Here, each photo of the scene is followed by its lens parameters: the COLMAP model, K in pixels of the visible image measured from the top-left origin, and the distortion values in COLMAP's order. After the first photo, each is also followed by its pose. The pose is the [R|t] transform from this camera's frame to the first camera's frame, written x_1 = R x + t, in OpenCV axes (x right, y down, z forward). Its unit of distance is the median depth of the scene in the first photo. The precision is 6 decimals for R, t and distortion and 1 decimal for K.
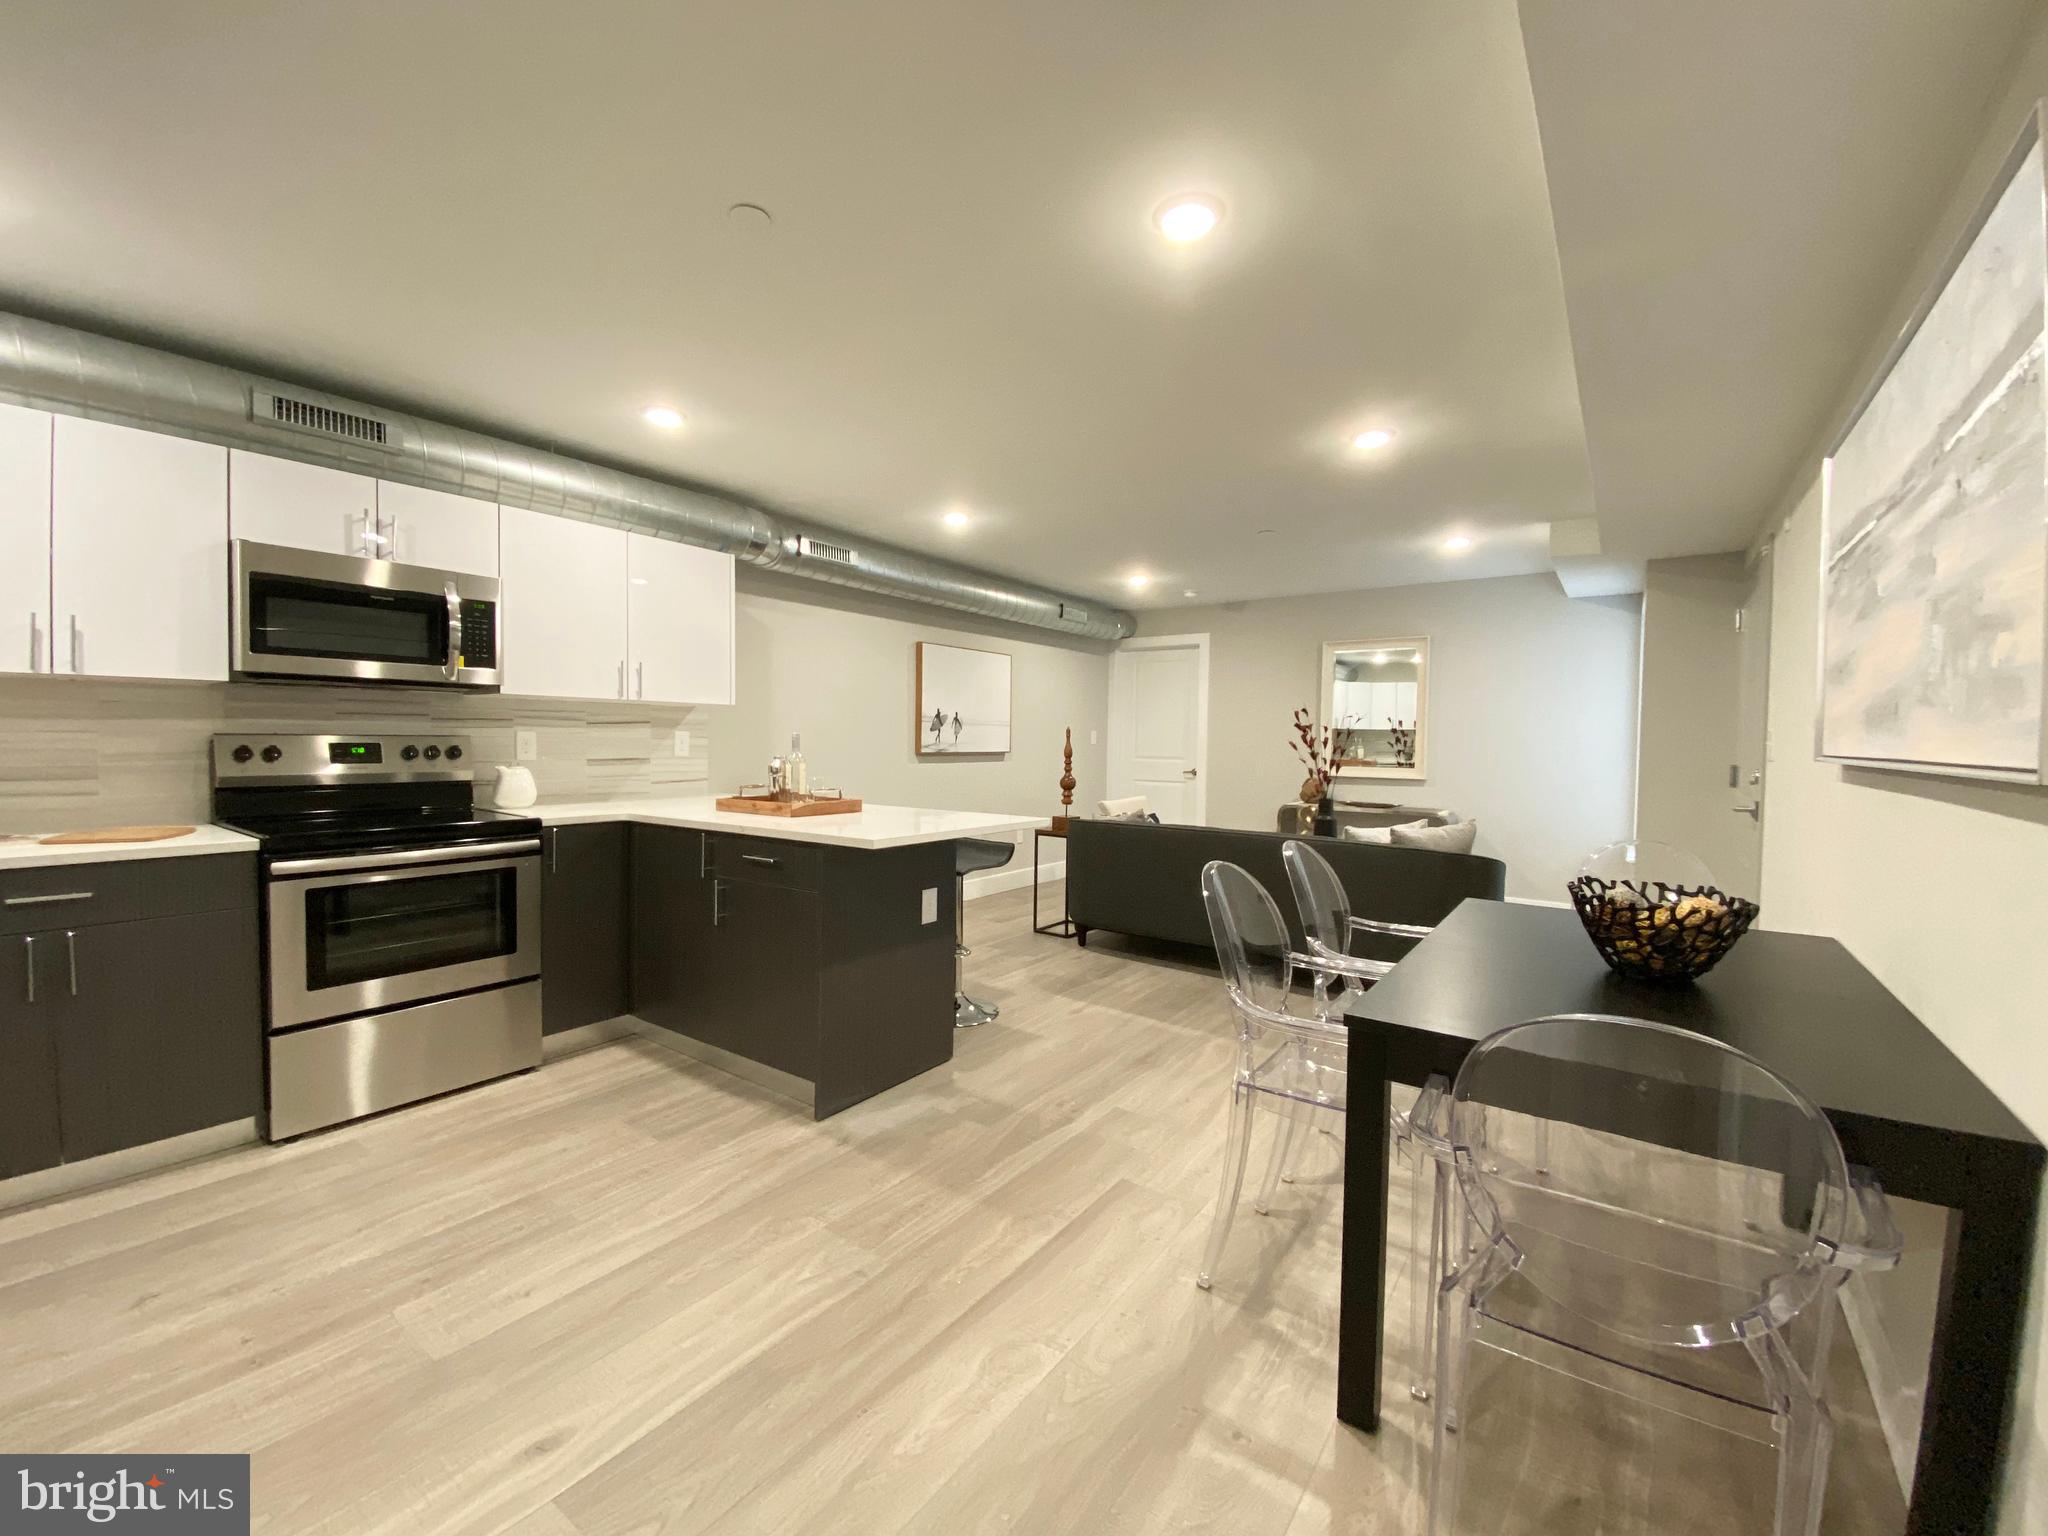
lens RADIAL K [[834.9, 0, 1023.3], [0, 834.9, 761.7], [0, 0, 1]] dist [-0.000999, -0.000572]
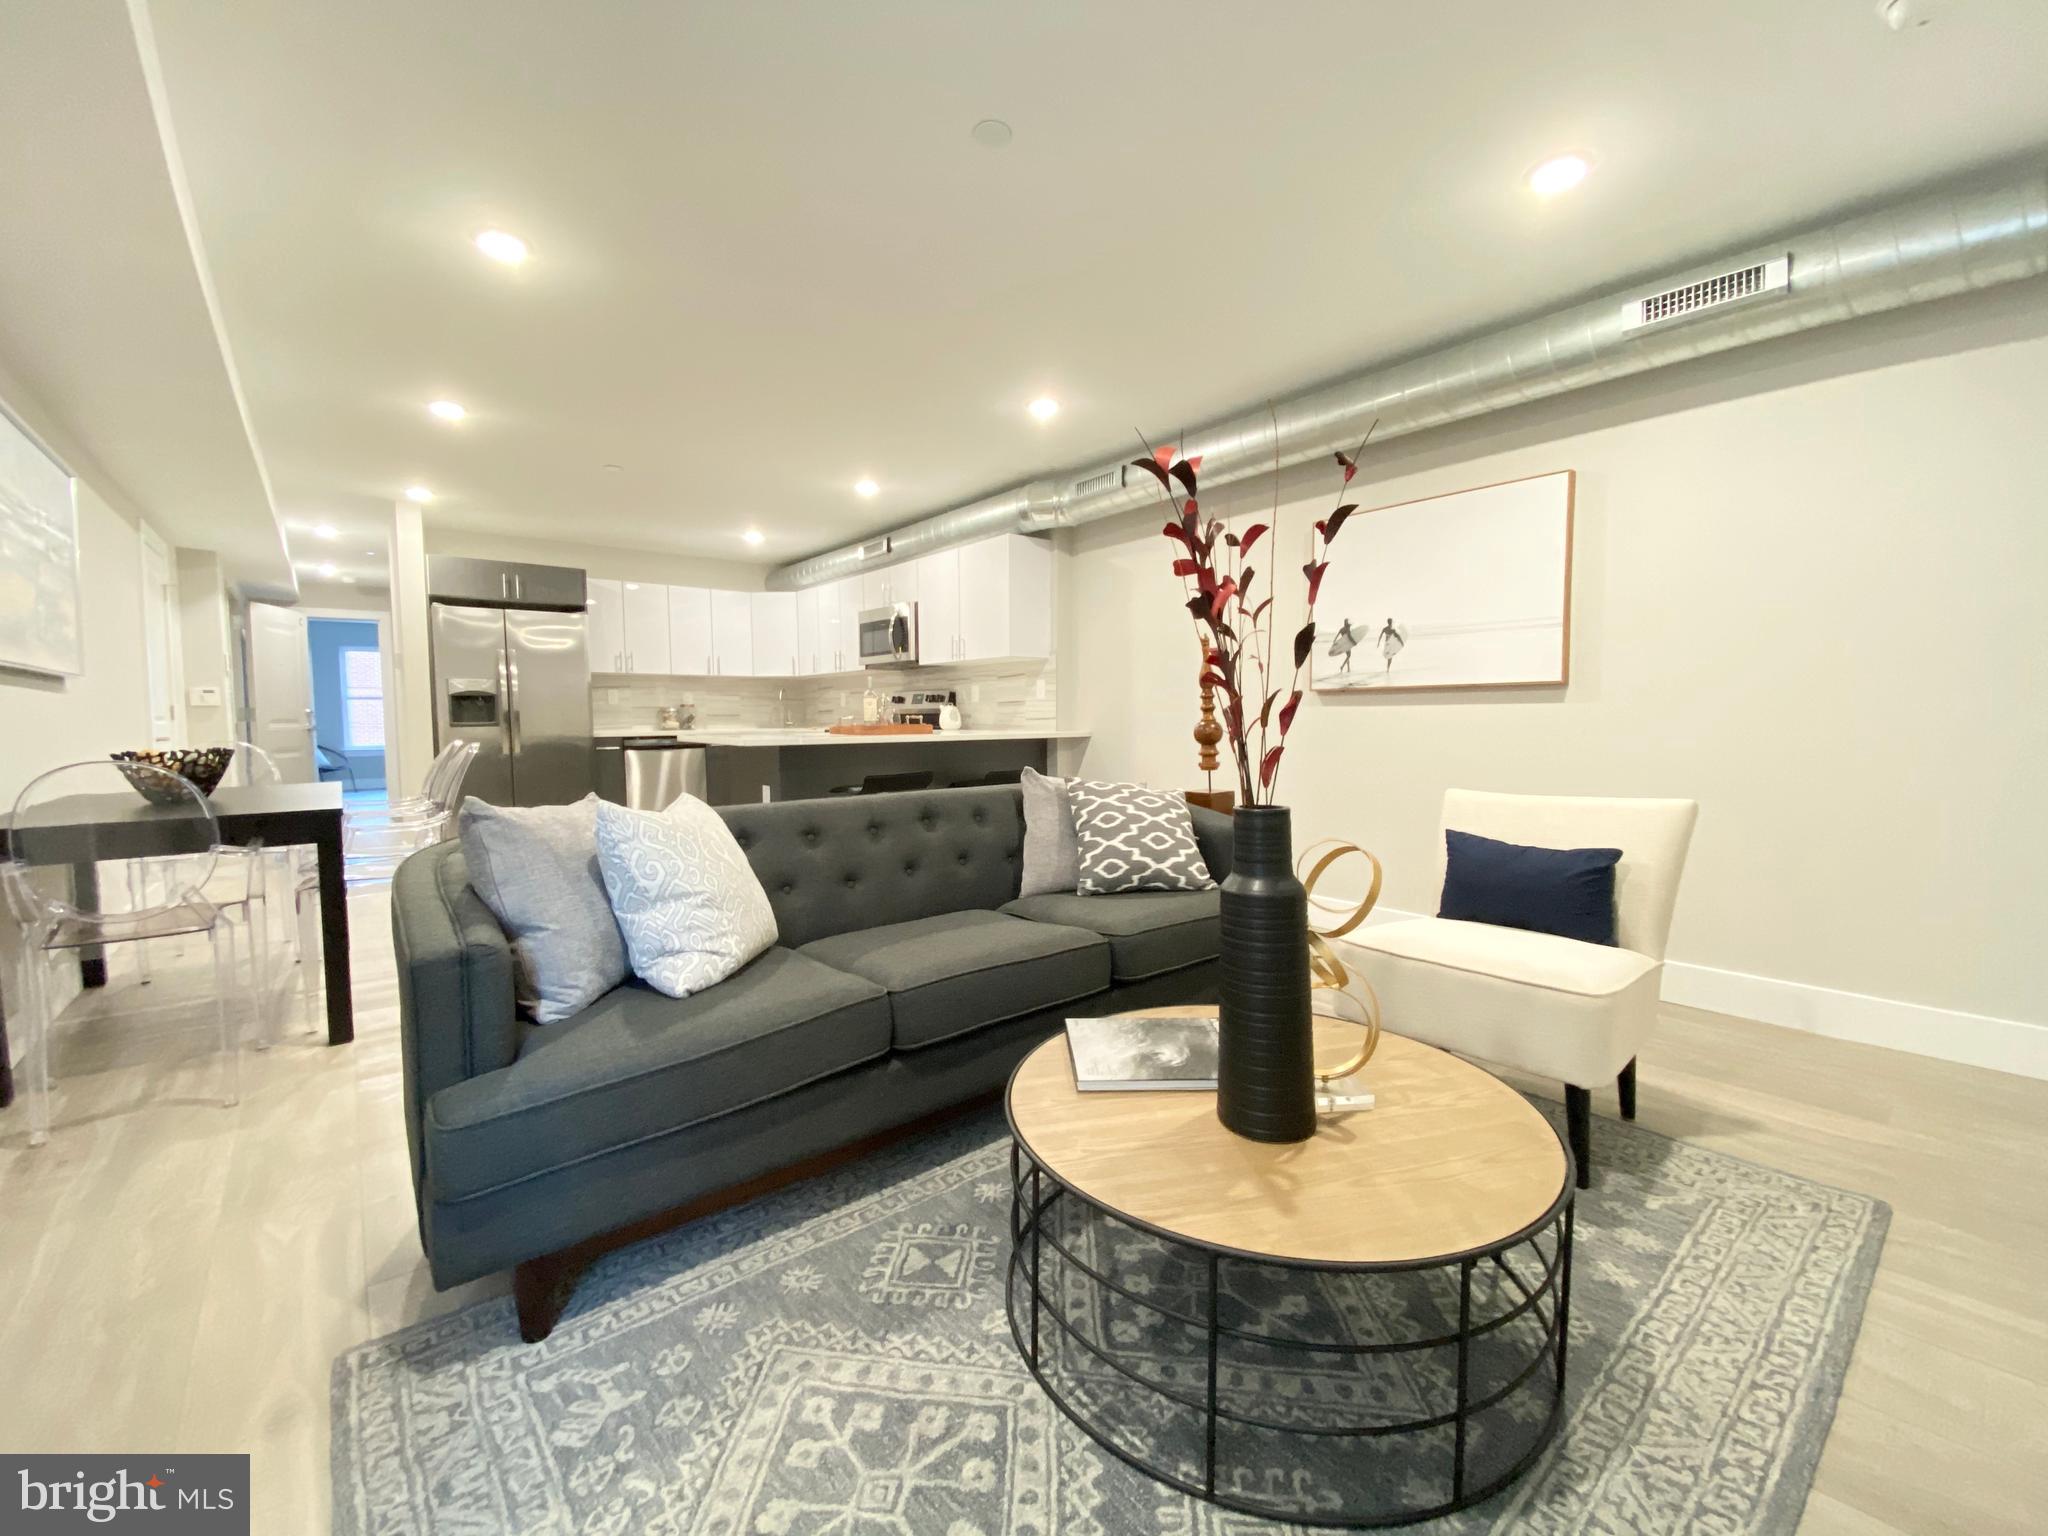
lens RADIAL K [[823.7, 0, 993.7], [0, 823.7, 762.8], [0, 0, 1]] dist [0.085621, -0.035835]
pose [[-0.282728, 0.053318, -0.957717, 1.066759], [-0.014794, 0.998093, 0.059934, 0.020823], [0.959086, 0.031114, -0.281400, 1.681476]]
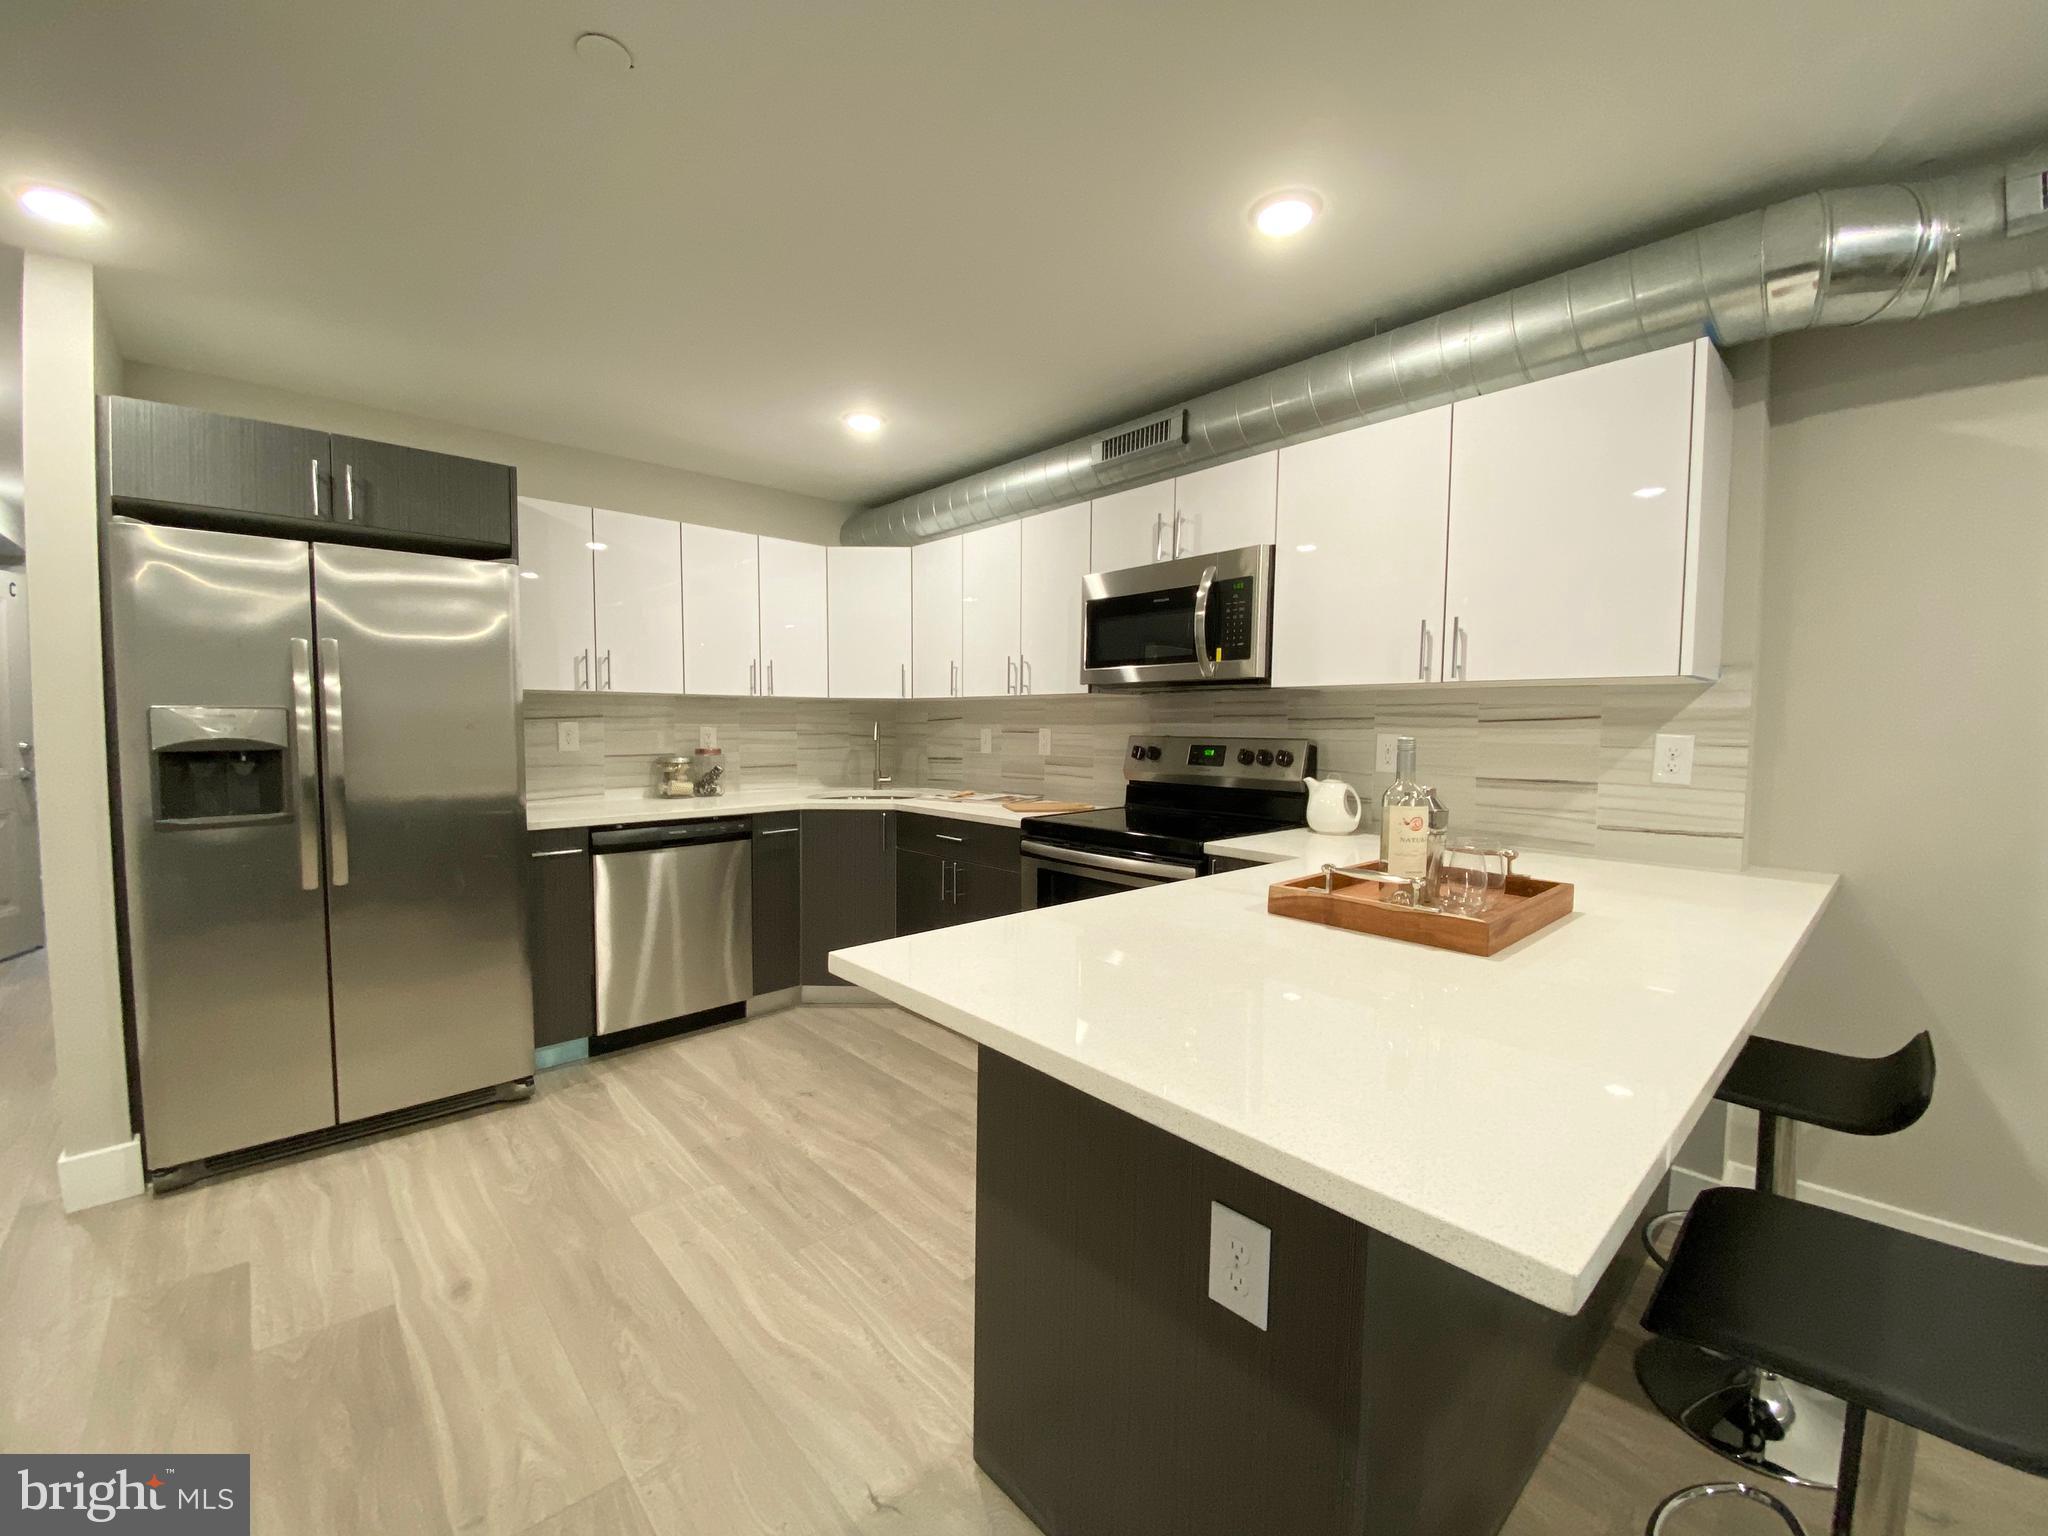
lens RADIAL K [[834.9, 0, 1023.3], [0, 834.9, 761.7], [0, 0, 1]] dist [-0.000999, -0.000572]
pose [[-0.208409, 0.037489, -0.977323, 0.215911], [-0.031641, 0.998484, 0.045048, -0.039072], [0.977530, 0.040312, -0.206907, 0.940600]]
